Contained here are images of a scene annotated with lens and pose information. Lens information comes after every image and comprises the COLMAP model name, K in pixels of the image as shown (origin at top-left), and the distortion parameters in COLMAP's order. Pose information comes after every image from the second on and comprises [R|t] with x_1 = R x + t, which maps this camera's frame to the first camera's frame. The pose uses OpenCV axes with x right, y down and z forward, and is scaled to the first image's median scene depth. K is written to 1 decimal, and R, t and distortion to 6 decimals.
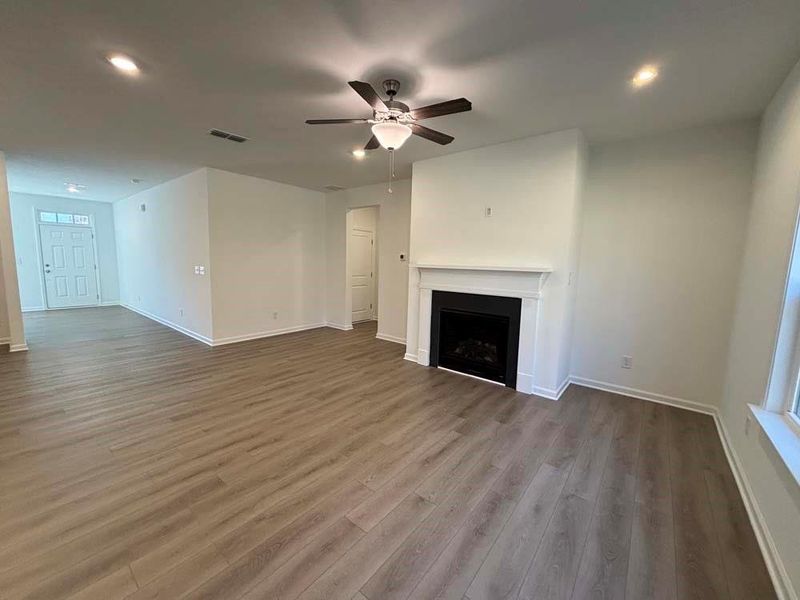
lens RADIAL K [[323.1, 0, 397.2], [0, 323.1, 299.6], [0, 0, 1]] dist [0.008406, -0.000171]
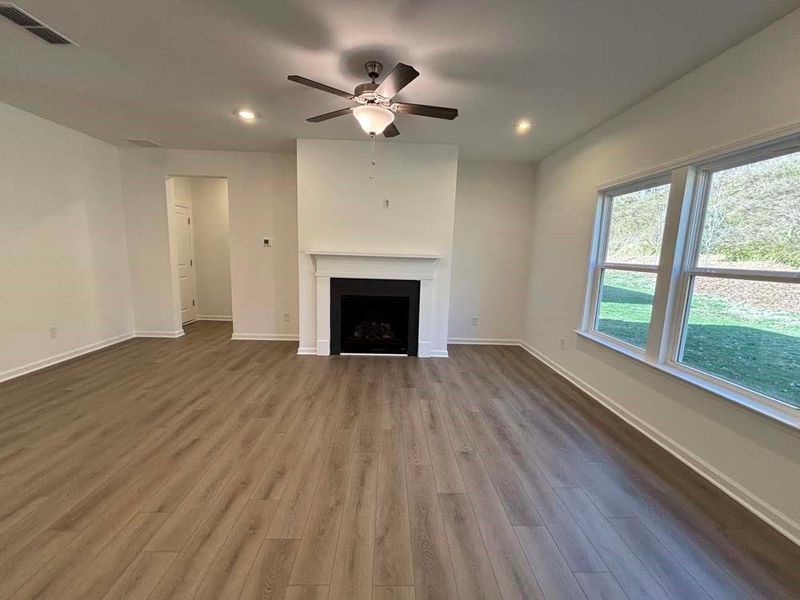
lens RADIAL K [[323.1, 0, 397.2], [0, 323.1, 299.6], [0, 0, 1]] dist [0.008406, -0.000171]
pose [[0.759591, -0.098875, 0.642841, -0.445197], [0.068061, 0.995034, 0.072624, -0.025005], [-0.646830, -0.011412, 0.762549, 0.142225]]
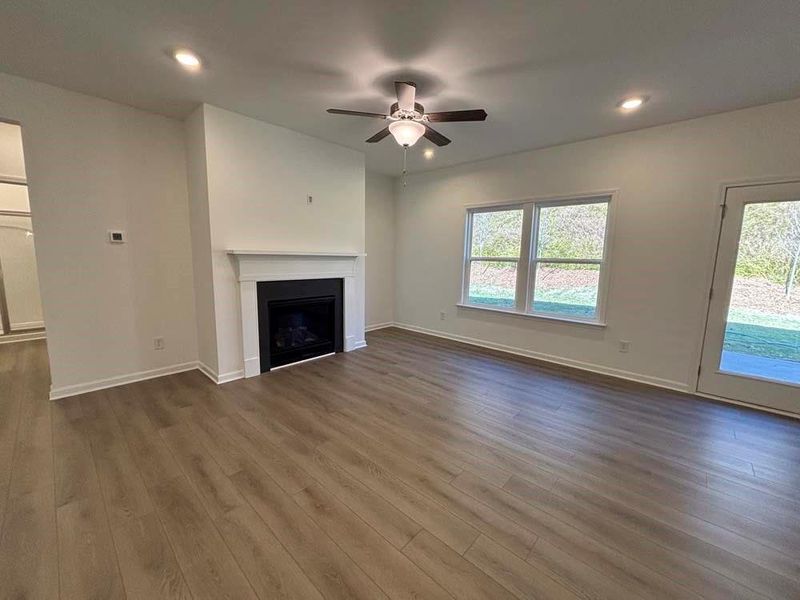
lens RADIAL K [[319.8, 0, 400.0], [0, 319.8, 300.0], [0, 0, 1]] dist [0.001328, -0.000012]
pose [[0.059314, -0.158634, 0.985554, -0.806072], [0.106997, 0.982615, 0.151722, -0.081085], [-0.992489, 0.096452, 0.075256, 0.688934]]
